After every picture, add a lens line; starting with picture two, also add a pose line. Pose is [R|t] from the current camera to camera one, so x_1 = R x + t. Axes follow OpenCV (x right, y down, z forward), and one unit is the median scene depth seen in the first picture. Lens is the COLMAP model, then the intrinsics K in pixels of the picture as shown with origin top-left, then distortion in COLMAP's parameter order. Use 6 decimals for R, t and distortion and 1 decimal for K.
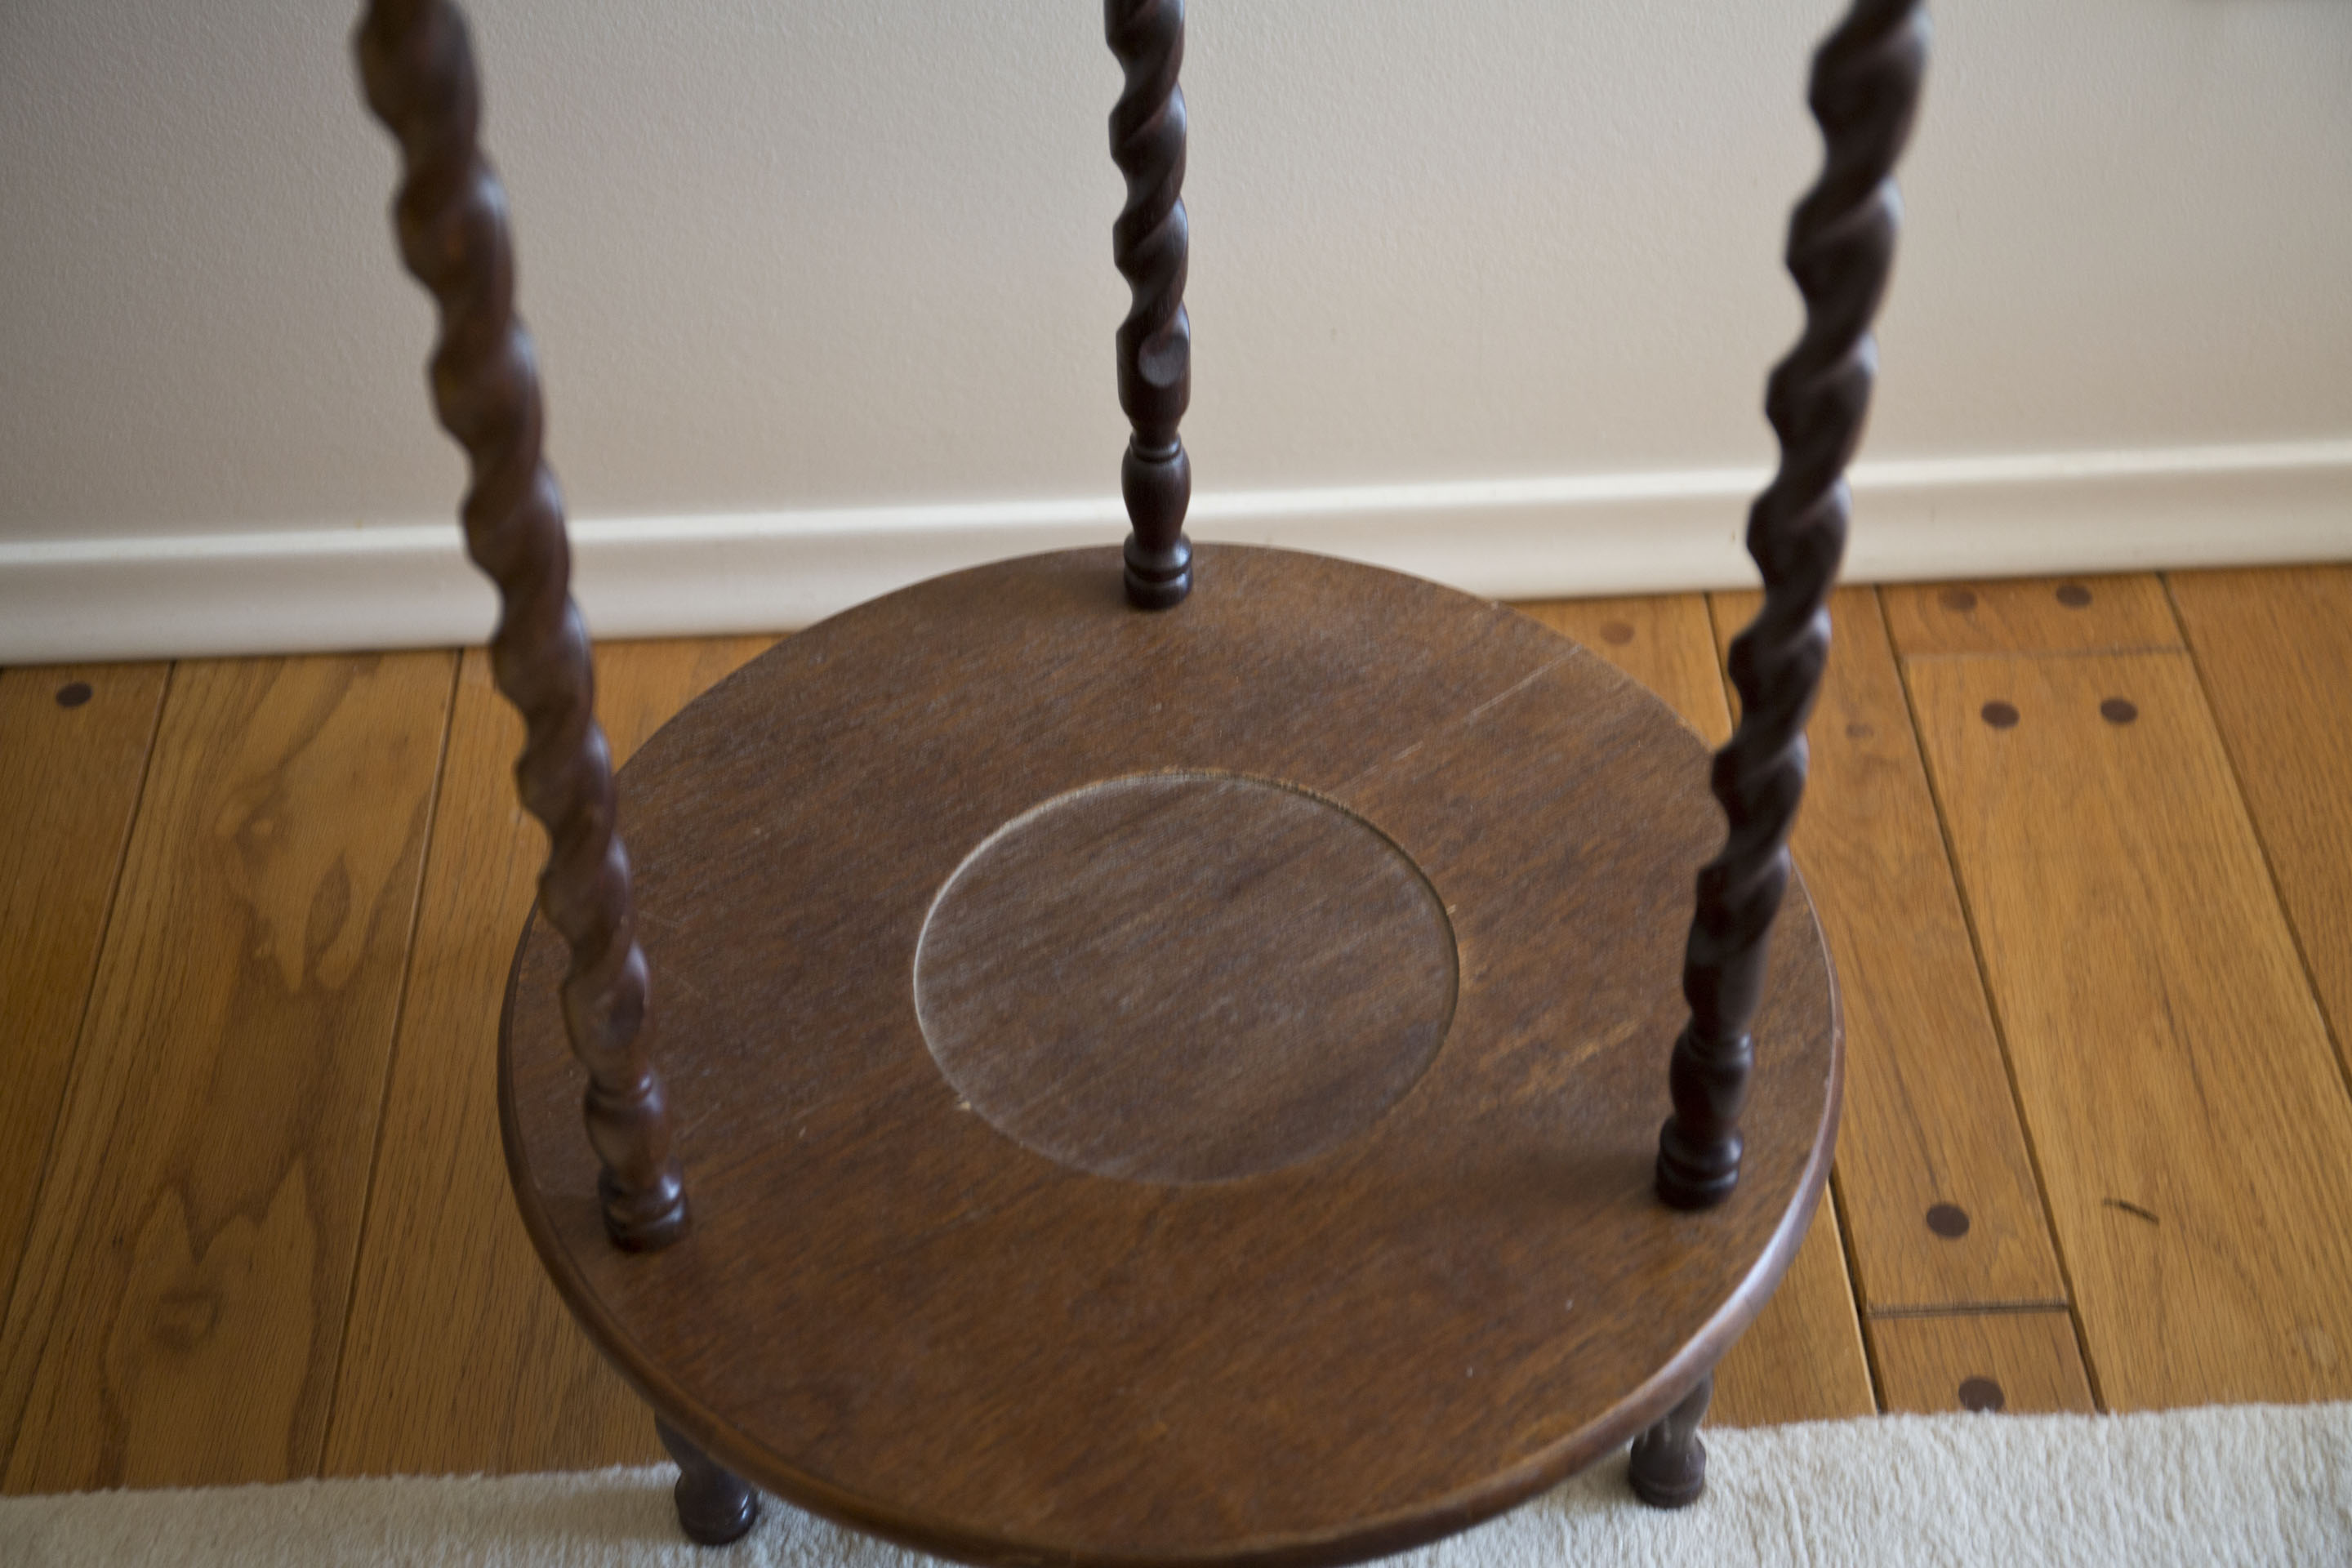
lens RADIAL K [[3314.0, 0, 1176.0], [0, 3314.0, 784.0], [0, 0, 1]] dist [0.046001, 0.078018]
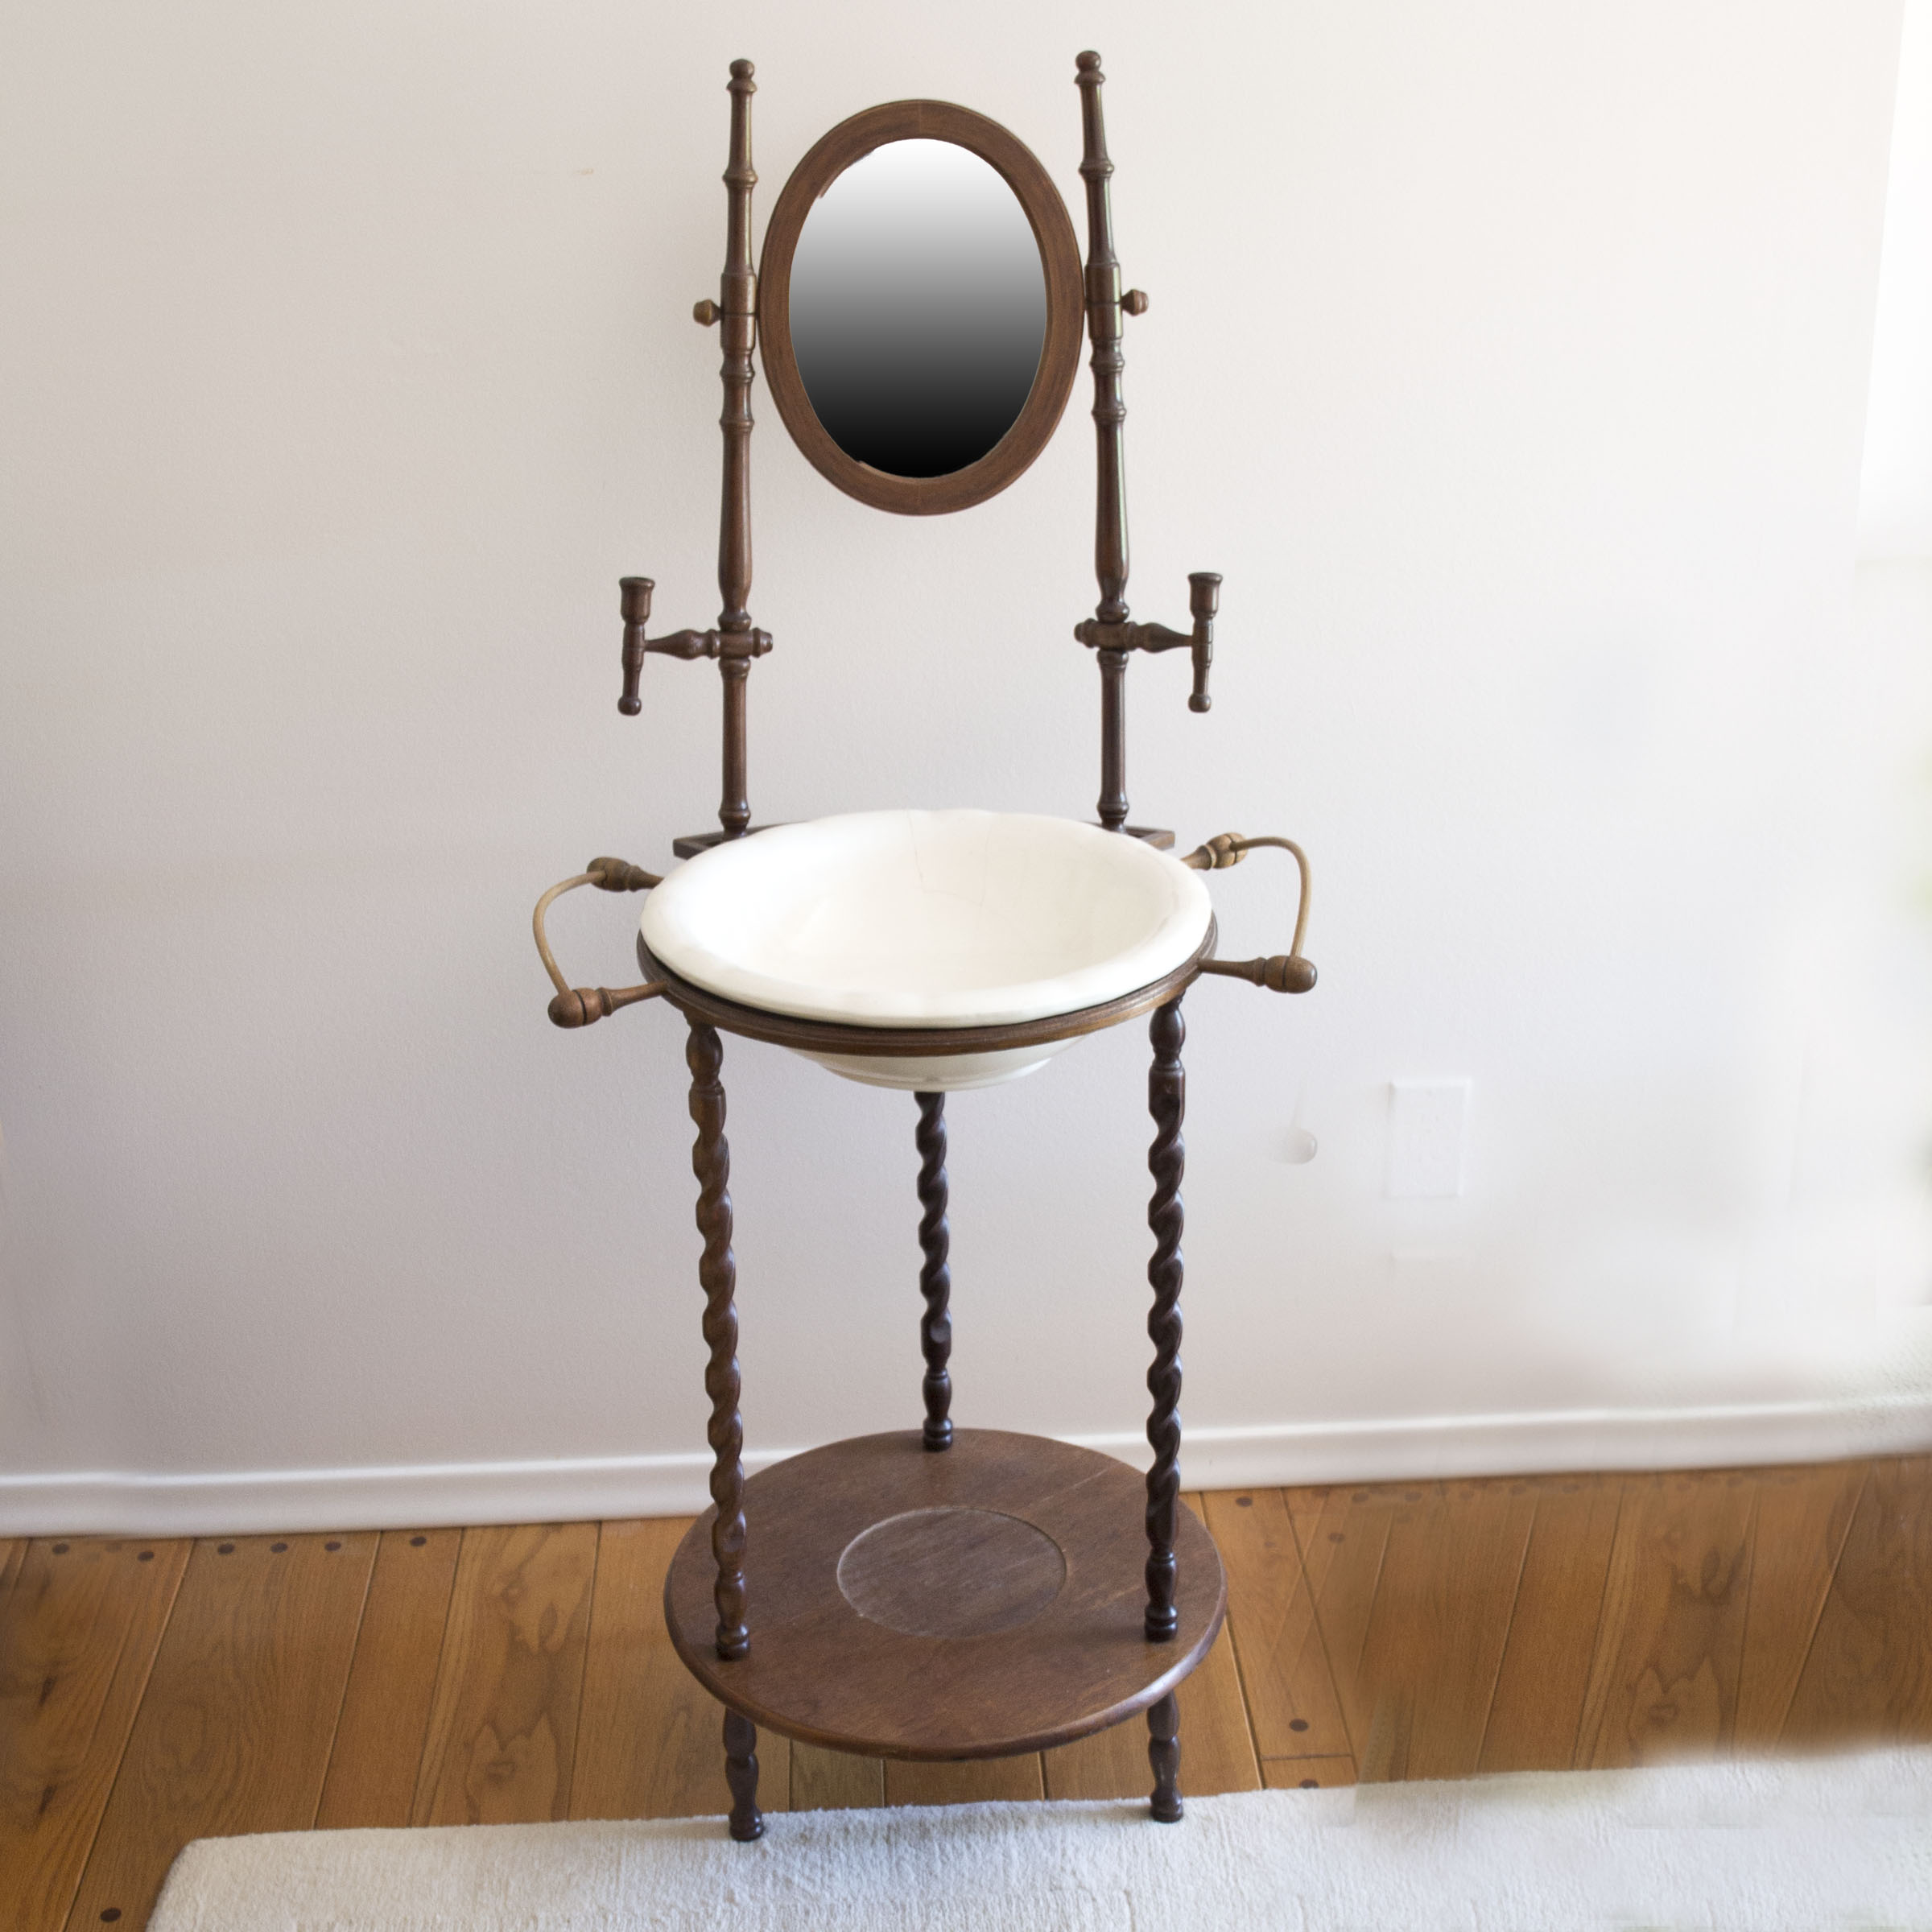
lens RADIAL K [[2698.8, 0, 966.0], [0, 2698.8, 966.0], [0, 0, 1]] dist [-0.108718, -0.027873]
pose [[0.999886, -0.007027, 0.013347, -0.009065], [0.011619, 0.923107, -0.384368, 0.370702], [-0.009620, 0.384480, 0.923083, -0.885303]]
